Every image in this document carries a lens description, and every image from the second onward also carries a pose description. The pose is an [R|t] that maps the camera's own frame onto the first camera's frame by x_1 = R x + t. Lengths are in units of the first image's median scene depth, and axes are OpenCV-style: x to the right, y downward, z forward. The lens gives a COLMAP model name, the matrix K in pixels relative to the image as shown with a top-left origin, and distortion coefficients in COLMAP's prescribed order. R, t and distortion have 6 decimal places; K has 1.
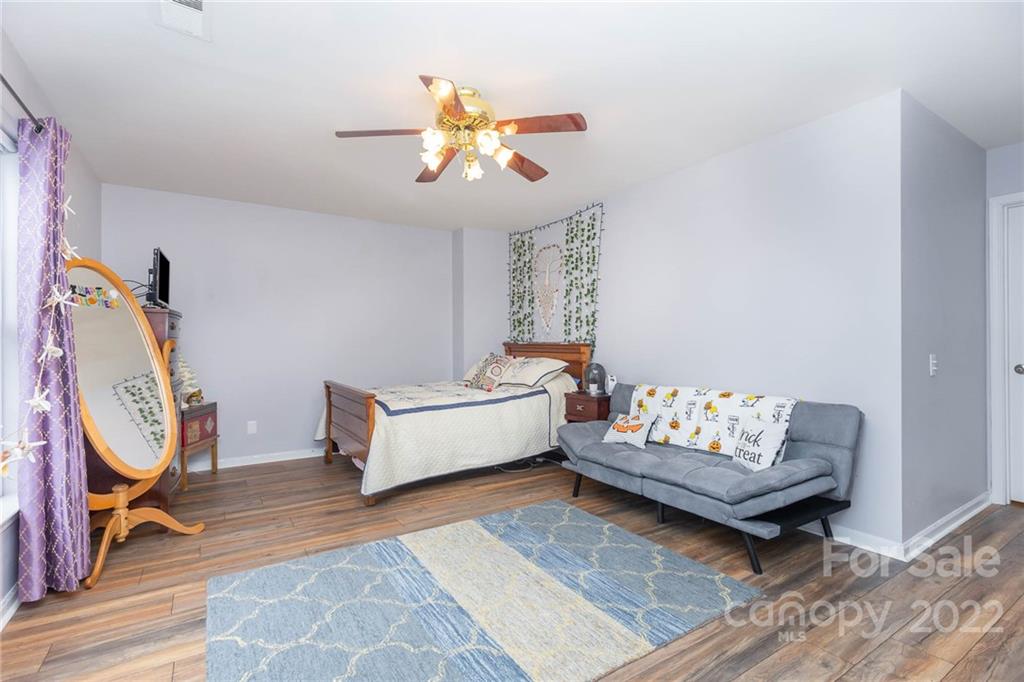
lens RADIAL K [[477.1, 0, 518.1], [0, 477.1, 341.5], [0, 0, 1]] dist [0.004197, 0.000618]
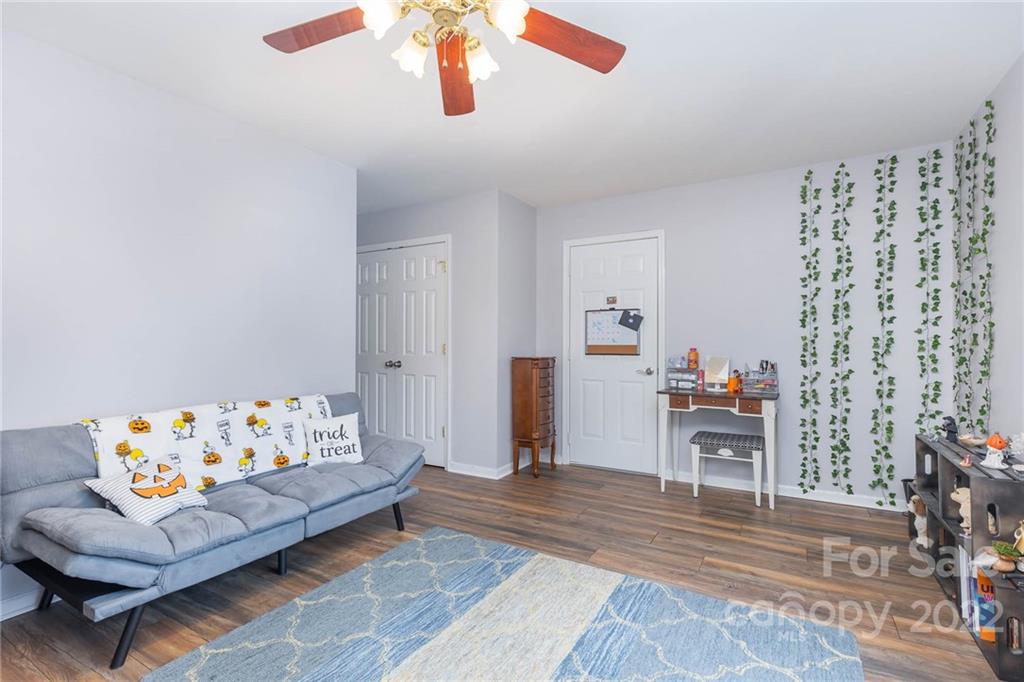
lens RADIAL K [[477.1, 0, 517.5], [0, 477.1, 341.3], [0, 0, 1]] dist [0.004197, 0.000618]
pose [[-0.456176, 0.010519, 0.889828, -0.666510], [0.000407, 0.999933, -0.011612, 0.008495], [-0.889890, -0.004935, -0.456149, 1.168593]]
